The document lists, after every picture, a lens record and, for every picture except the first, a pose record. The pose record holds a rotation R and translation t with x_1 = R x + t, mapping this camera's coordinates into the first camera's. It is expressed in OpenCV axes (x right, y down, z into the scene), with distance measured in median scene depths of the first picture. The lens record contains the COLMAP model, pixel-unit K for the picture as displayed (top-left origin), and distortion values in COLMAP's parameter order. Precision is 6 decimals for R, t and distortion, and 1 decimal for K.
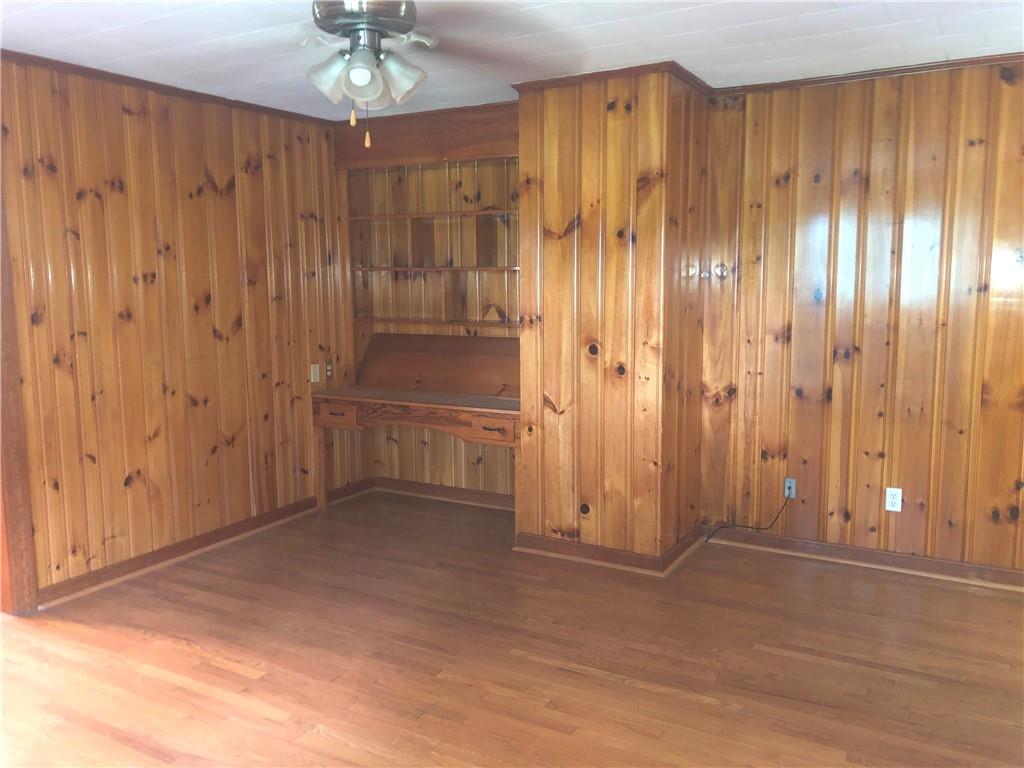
lens RADIAL K [[833.9, 0, 505.4], [0, 833.9, 373.1], [0, 0, 1]] dist [0.016914, -0.019911]
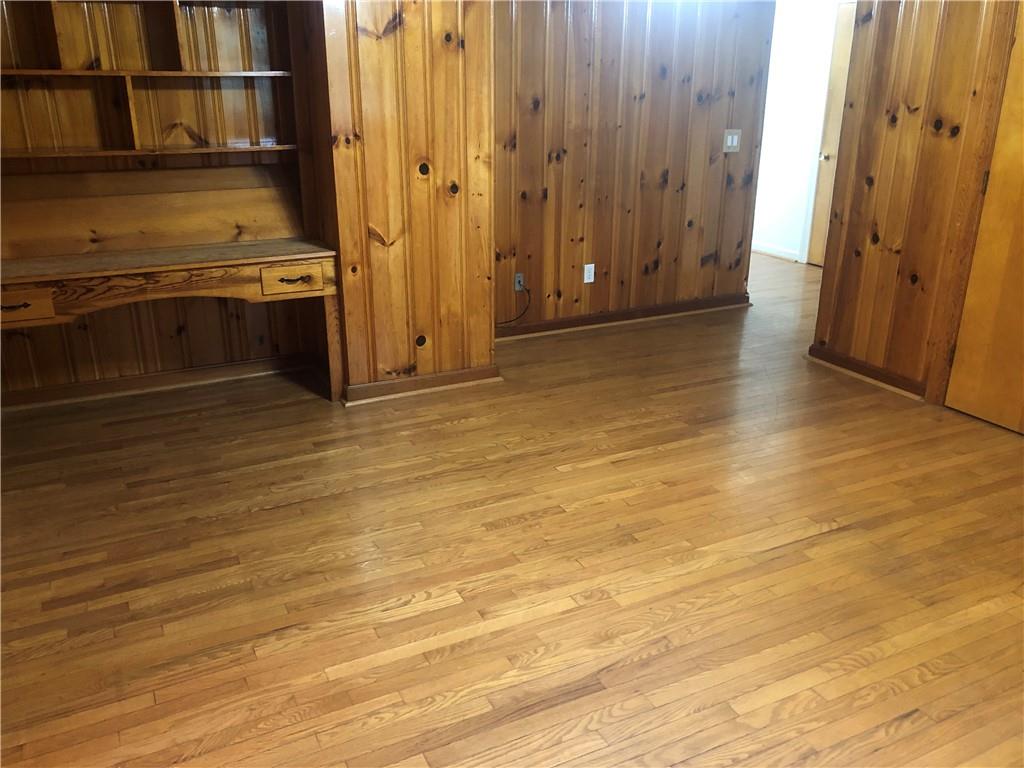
lens RADIAL K [[833.9, 0, 503.4], [0, 833.9, 382.2], [0, 0, 1]] dist [0.016914, -0.019911]
pose [[0.555371, -0.275813, 0.784532, -0.647158], [0.093053, 0.958084, 0.270955, -0.045244], [-0.826380, -0.077477, 0.557758, 0.393720]]
